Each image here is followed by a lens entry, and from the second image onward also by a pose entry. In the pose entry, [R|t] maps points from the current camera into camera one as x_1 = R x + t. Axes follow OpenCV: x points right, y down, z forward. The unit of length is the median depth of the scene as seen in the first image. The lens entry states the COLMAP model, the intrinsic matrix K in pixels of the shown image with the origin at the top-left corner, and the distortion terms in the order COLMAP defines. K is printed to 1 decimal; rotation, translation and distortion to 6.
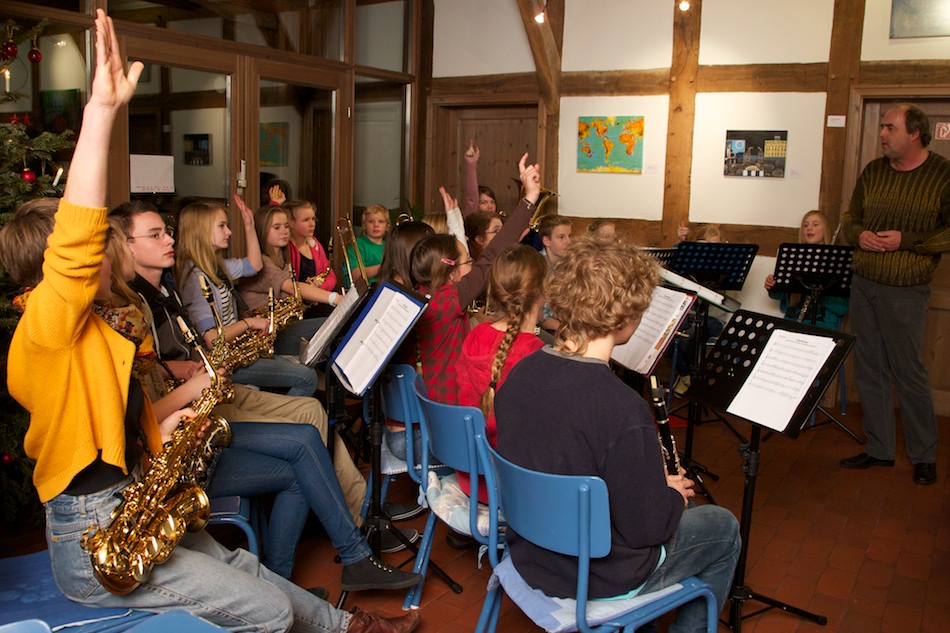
lens RADIAL K [[841.2, 0, 469.9], [0, 841.2, 315.5], [0, 0, 1]] dist [-0.071353, 0.043248]
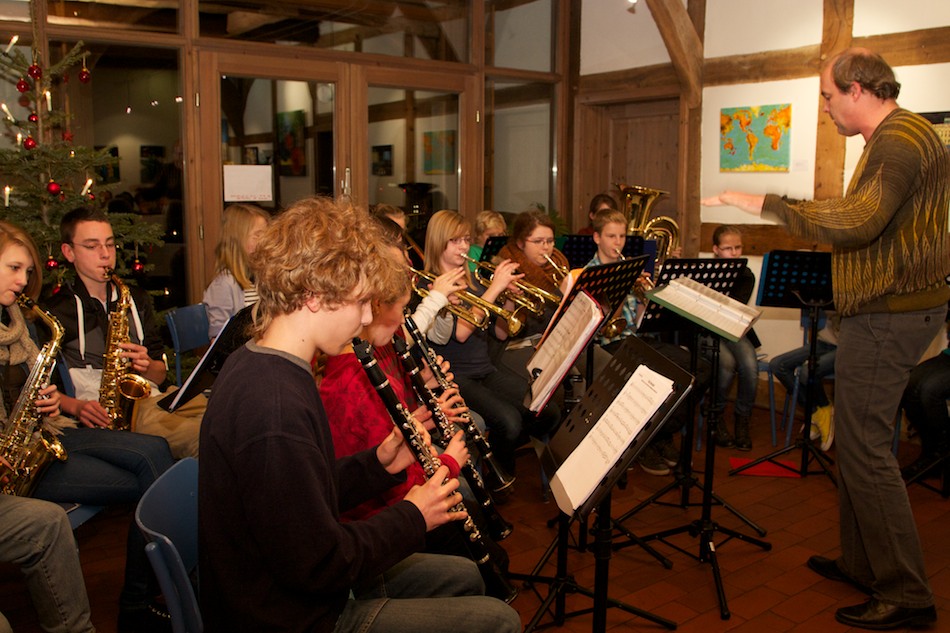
lens RADIAL K [[841.2, 0, 471.6], [0, 841.2, 312.5], [0, 0, 1]] dist [-0.071353, 0.043248]
pose [[0.936146, 0.029230, -0.350394, 0.203362], [-0.035553, 0.999300, -0.011623, -0.005767], [0.349809, 0.023338, 0.936530, 0.102921]]
